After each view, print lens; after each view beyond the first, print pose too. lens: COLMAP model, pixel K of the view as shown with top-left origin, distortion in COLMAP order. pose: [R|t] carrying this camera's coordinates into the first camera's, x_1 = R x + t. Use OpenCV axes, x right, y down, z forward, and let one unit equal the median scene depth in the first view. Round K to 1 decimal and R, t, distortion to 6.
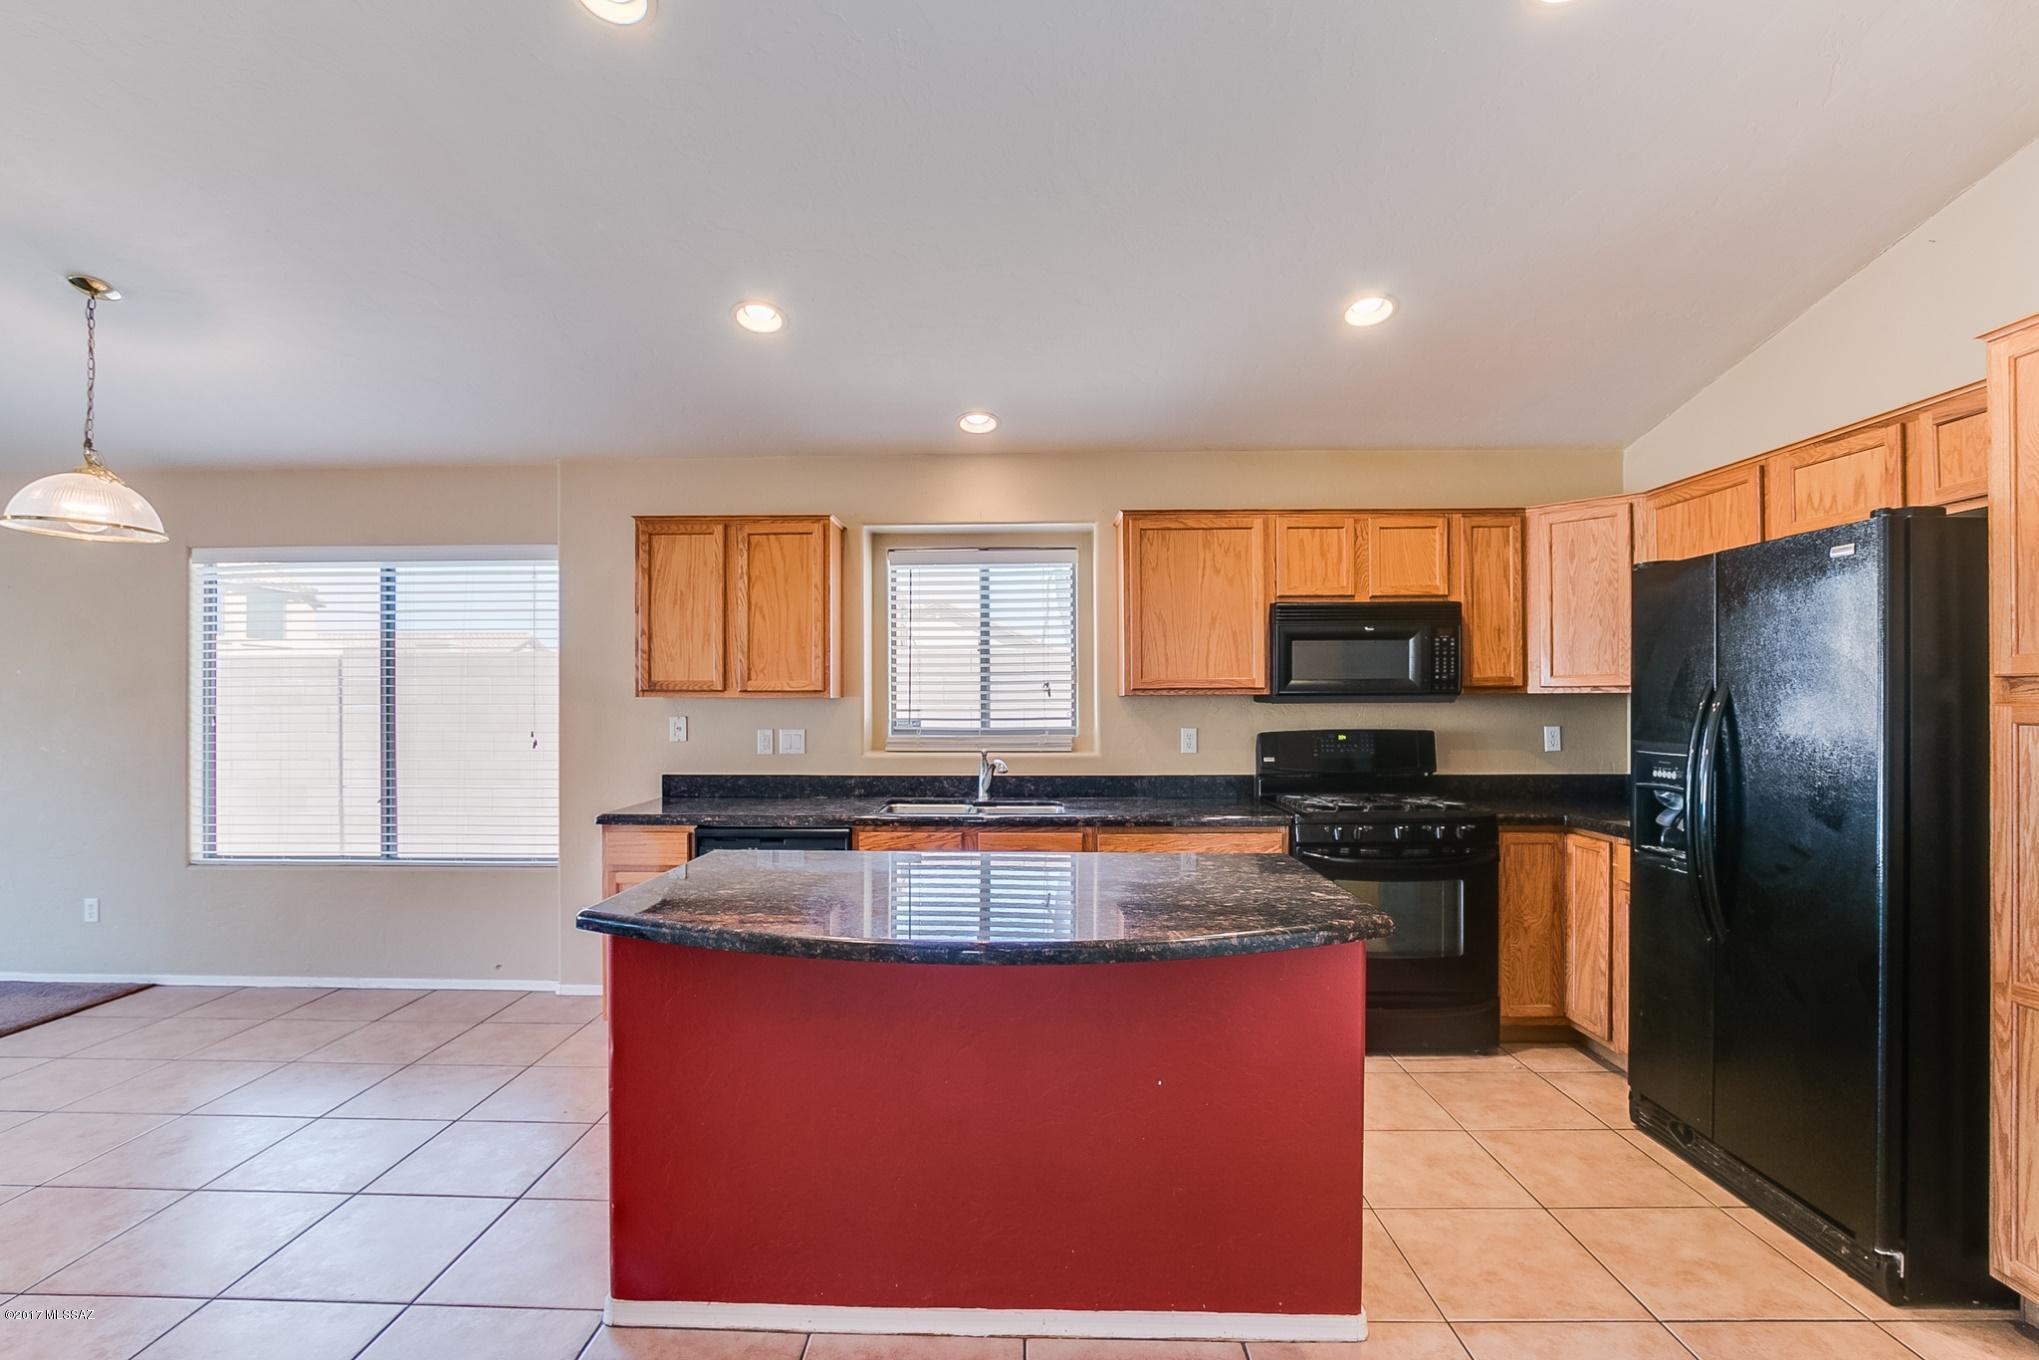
lens RADIAL K [[1021.3, 0, 983.9], [0, 1021.3, 694.7], [0, 0, 1]] dist [-0.004140, 0.002532]
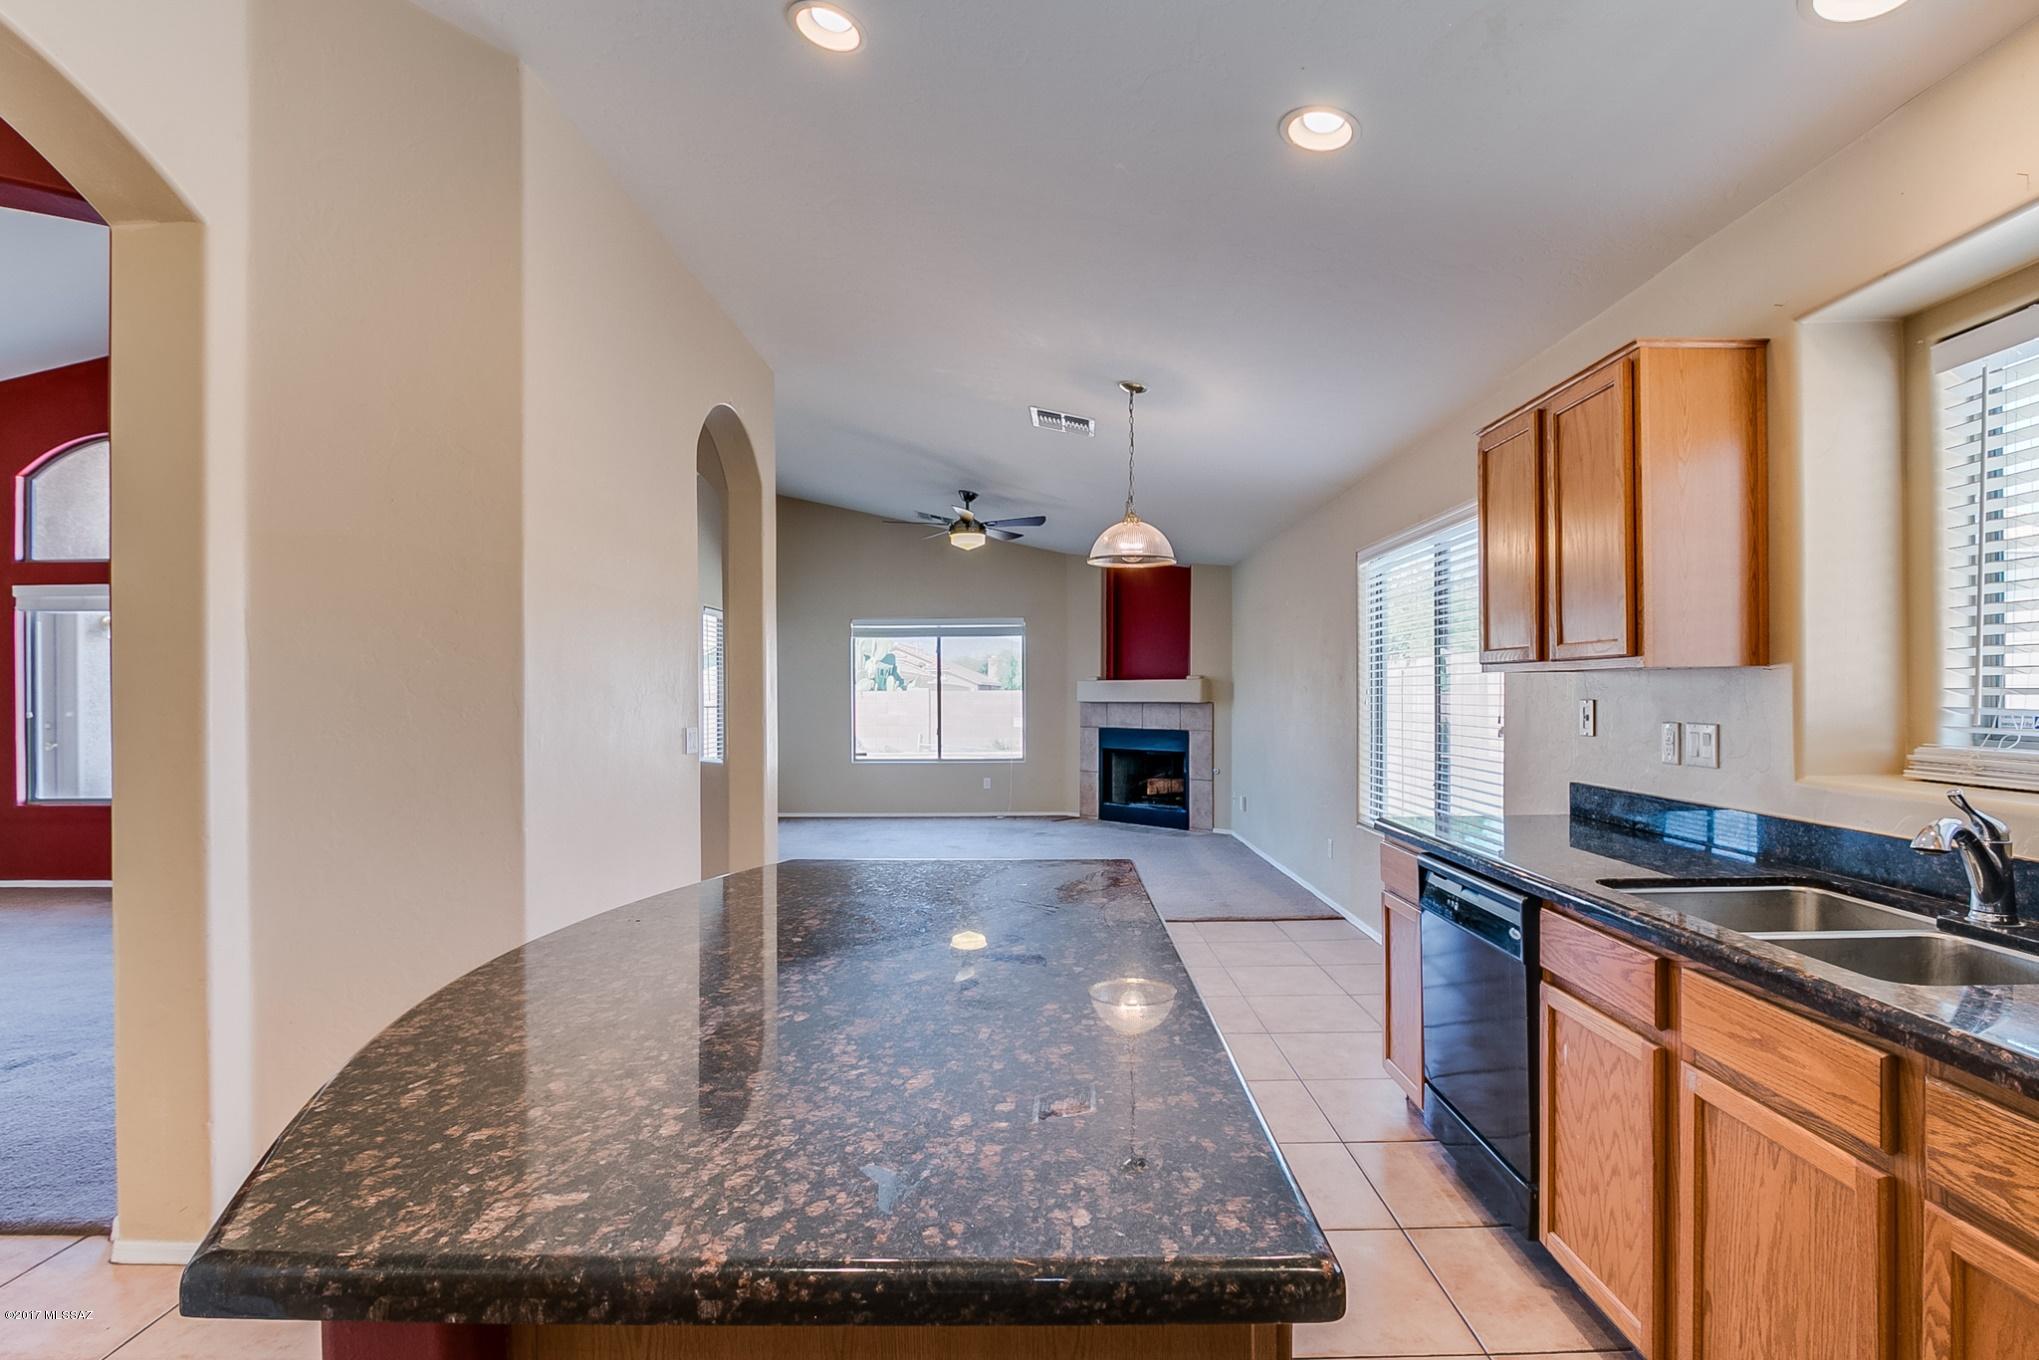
lens RADIAL K [[1021.3, 0, 983.9], [0, 1021.3, 694.7], [0, 0, 1]] dist [-0.004140, 0.002532]
pose [[-0.011191, 0.004513, -0.999927, 0.392496], [0.014235, 0.999889, 0.004353, 0.008839], [0.999836, -0.014186, -0.011254, 0.602451]]
